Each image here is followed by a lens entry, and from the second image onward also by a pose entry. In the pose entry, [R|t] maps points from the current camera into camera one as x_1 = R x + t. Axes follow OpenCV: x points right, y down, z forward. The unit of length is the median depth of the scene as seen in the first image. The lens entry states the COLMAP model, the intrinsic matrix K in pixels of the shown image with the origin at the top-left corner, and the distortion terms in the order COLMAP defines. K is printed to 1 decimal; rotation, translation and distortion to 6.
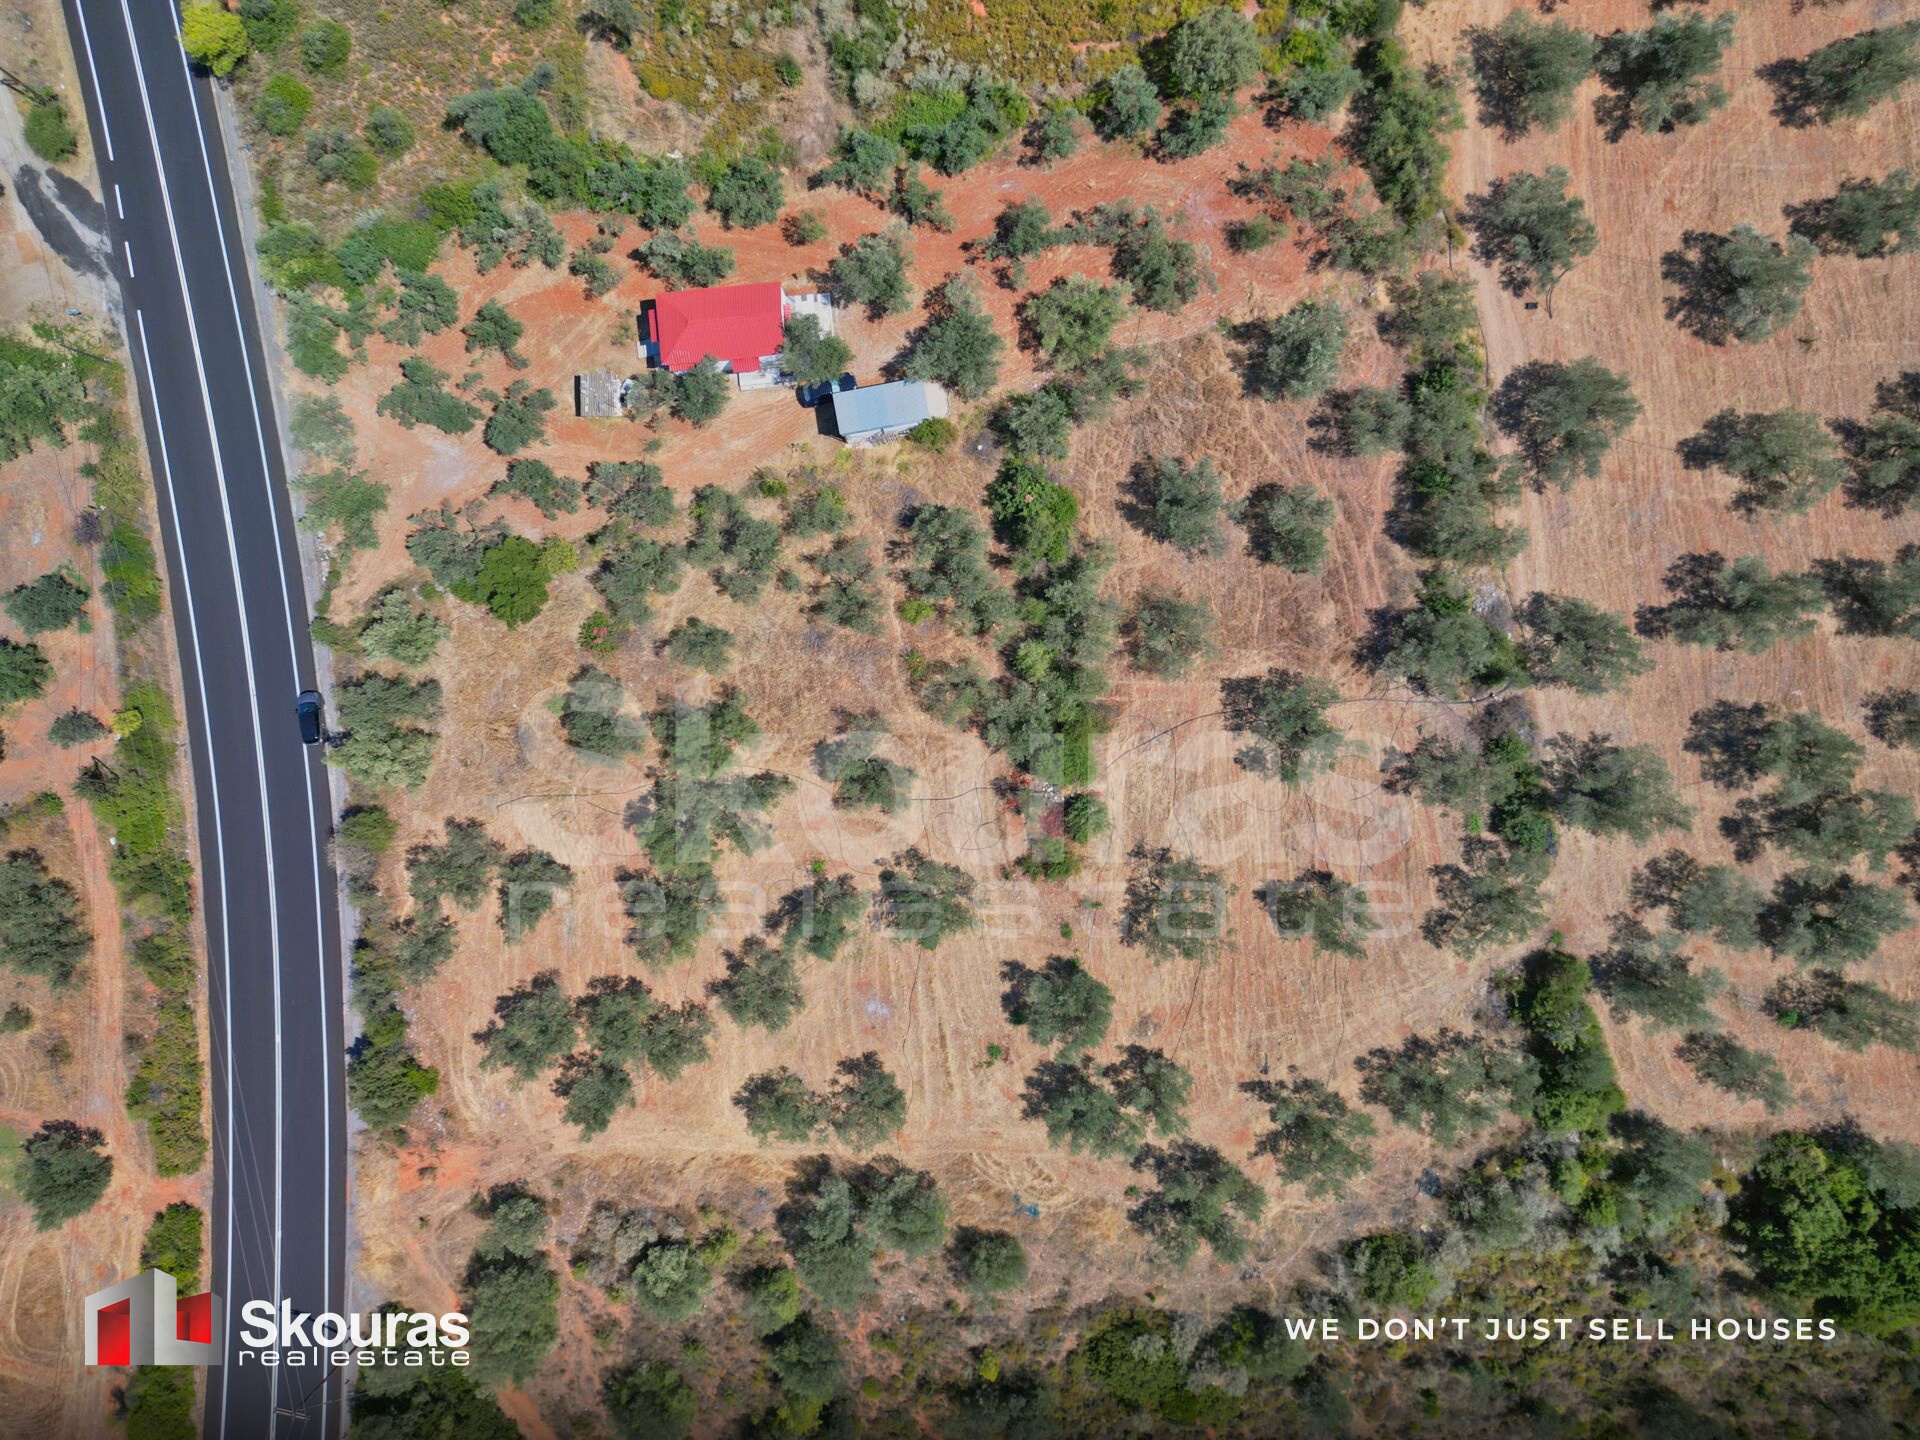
lens RADIAL K [[1344.2, 0, 951.7], [0, 1344.2, 719.6], [0, 0, 1]] dist [0.077949, -0.075685]
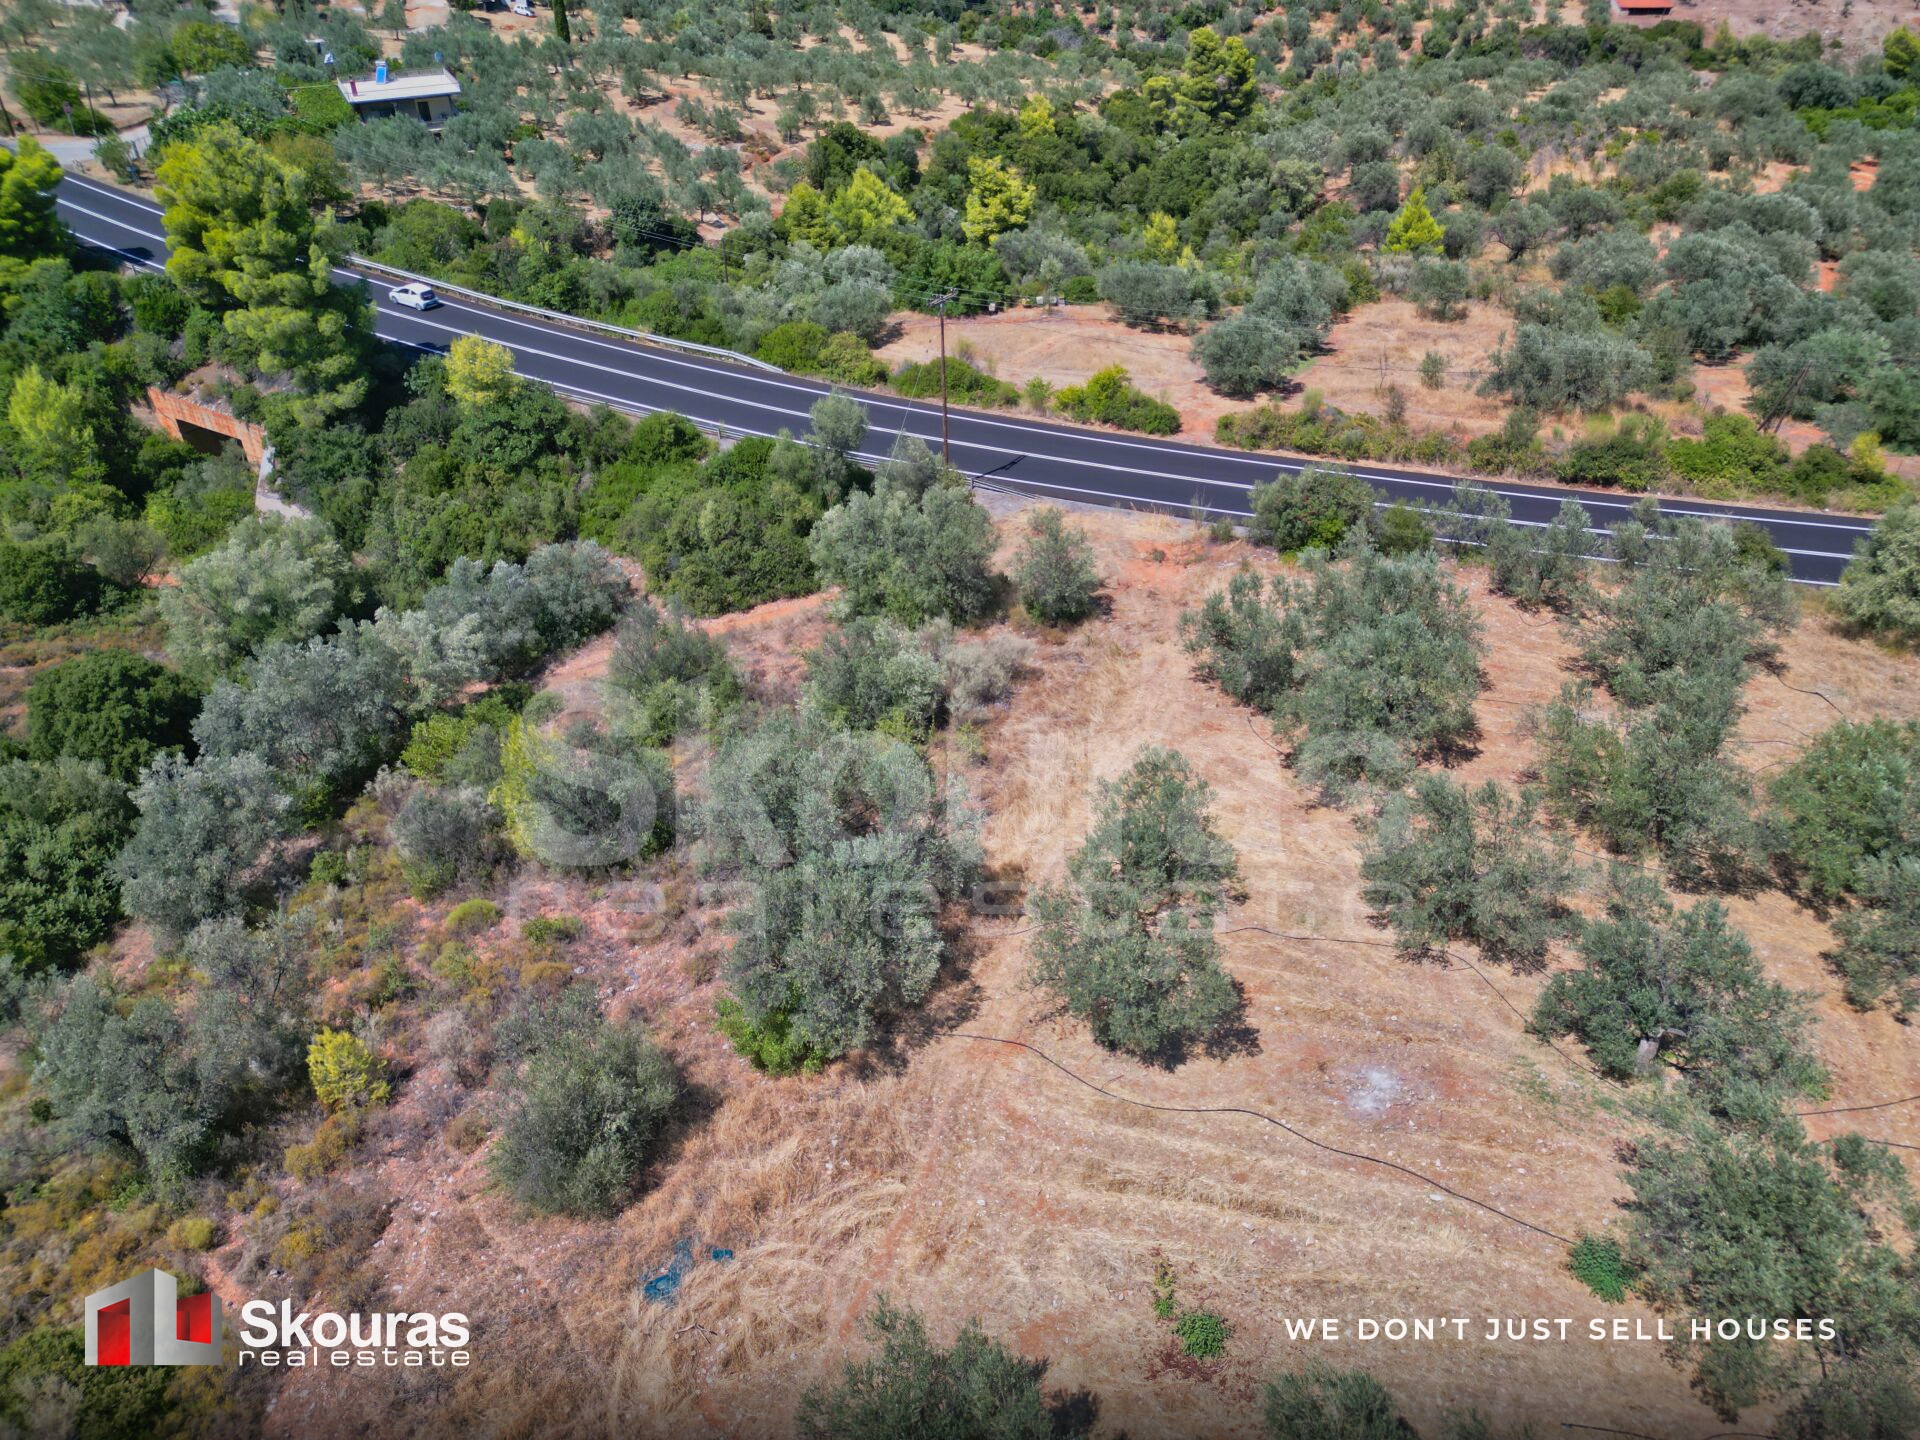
lens RADIAL K [[1344.2, 0, 951.7], [0, 1344.2, 719.6], [0, 0, 1]] dist [0.077949, -0.075685]
pose [[-0.341601, 0.561130, -0.753950, 0.189320], [-0.939458, -0.180858, 0.291048, 0.226379], [0.026958, 0.807727, 0.588940, 0.693570]]
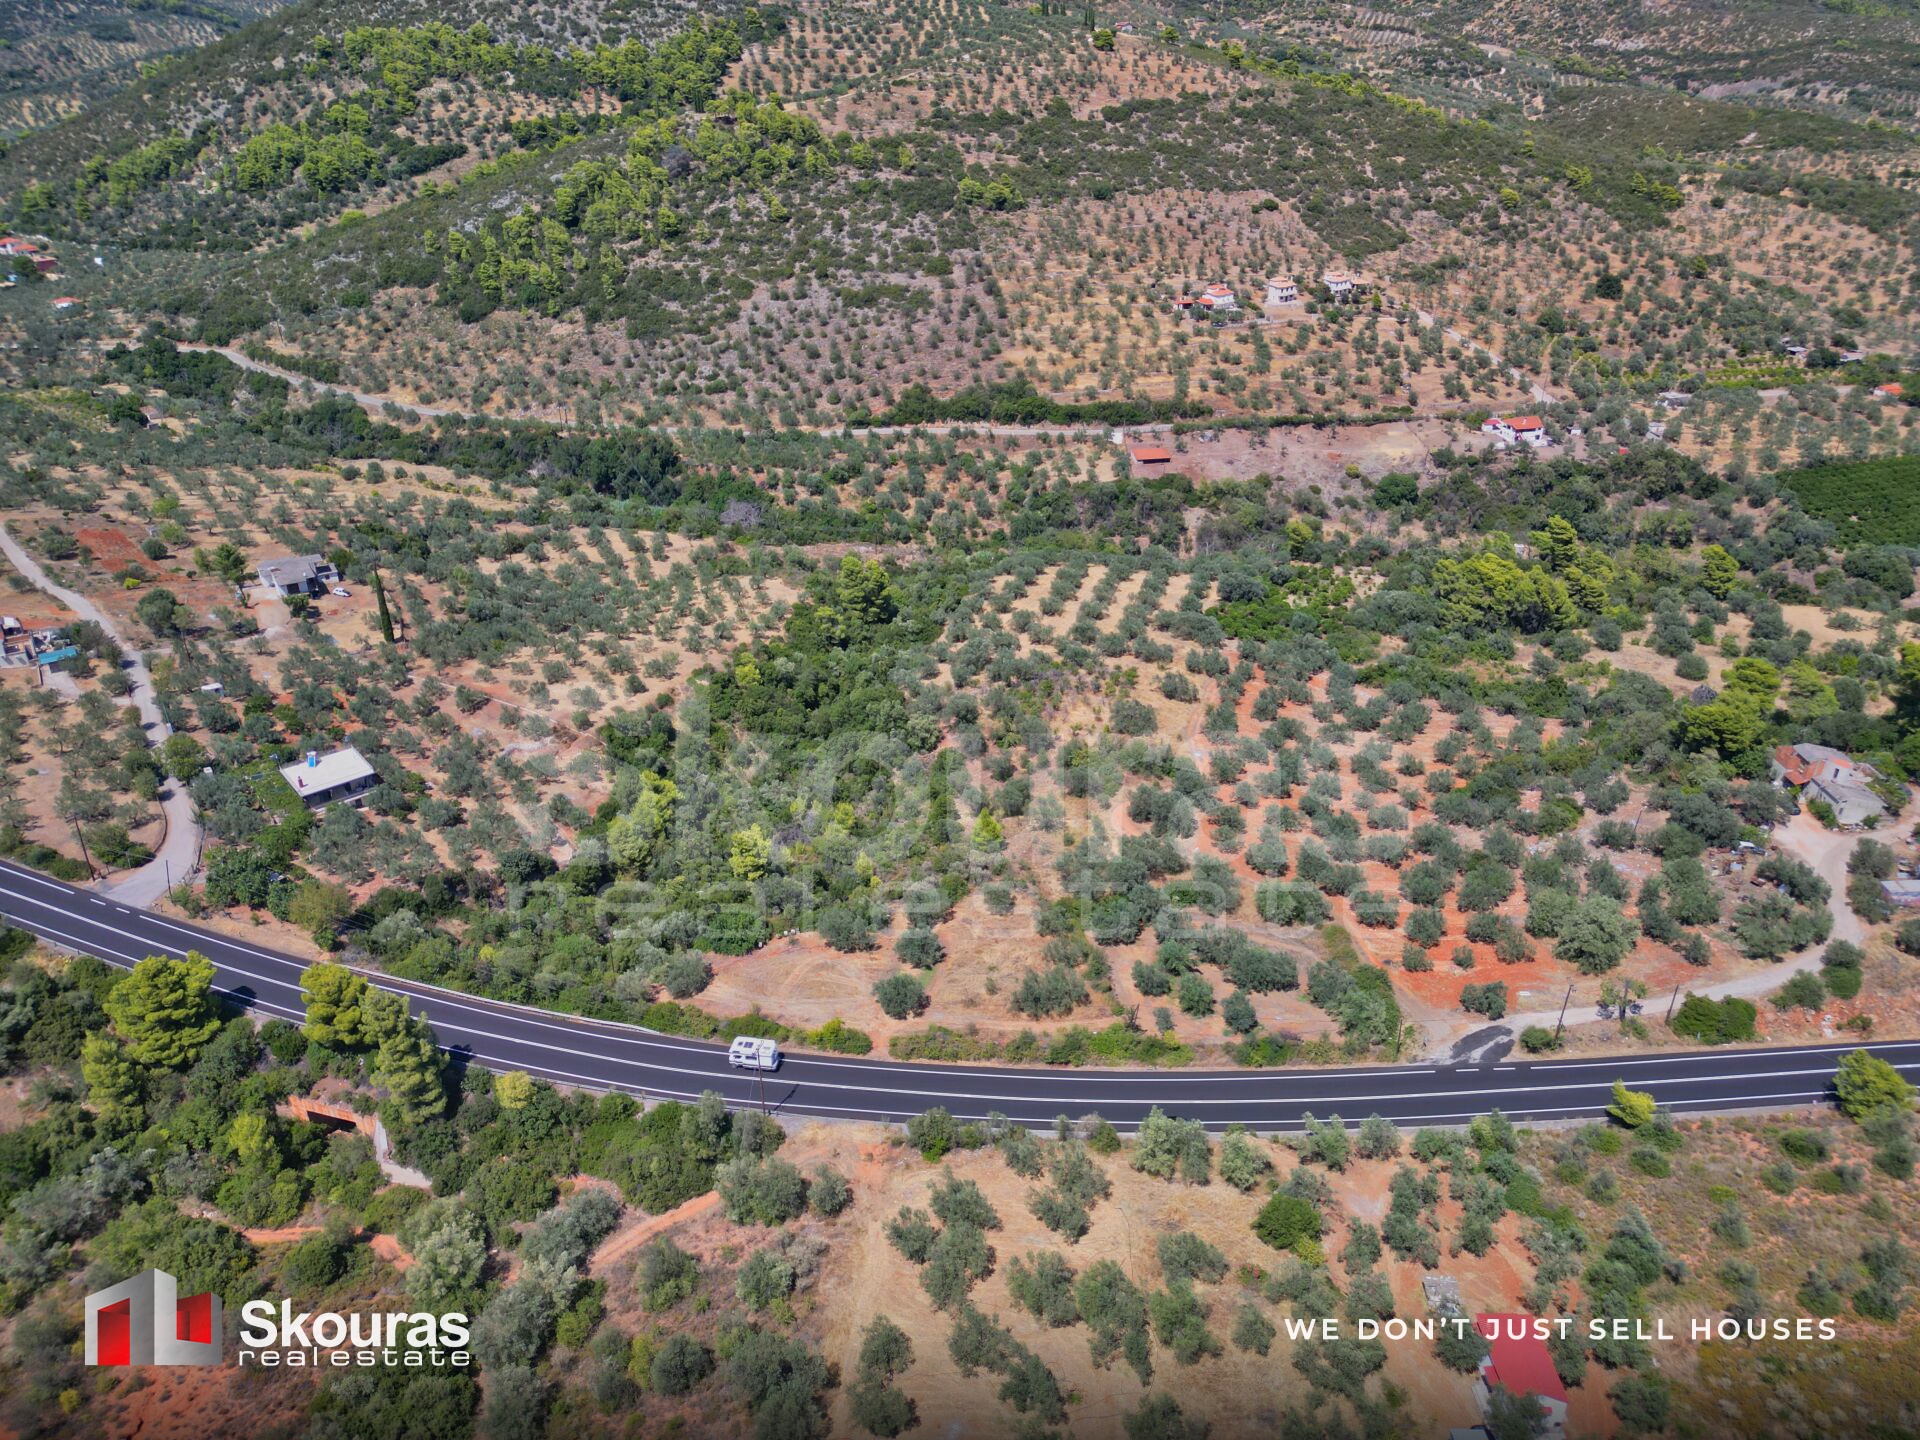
lens RADIAL K [[1344.2, 0, 951.7], [0, 1344.2, 719.6], [0, 0, 1]] dist [0.077949, -0.075685]
pose [[-0.106756, 0.475804, -0.873048, 0.672929], [-0.994170, -0.037694, 0.101024, 0.116101], [0.015159, 0.878743, 0.477054, -0.112856]]
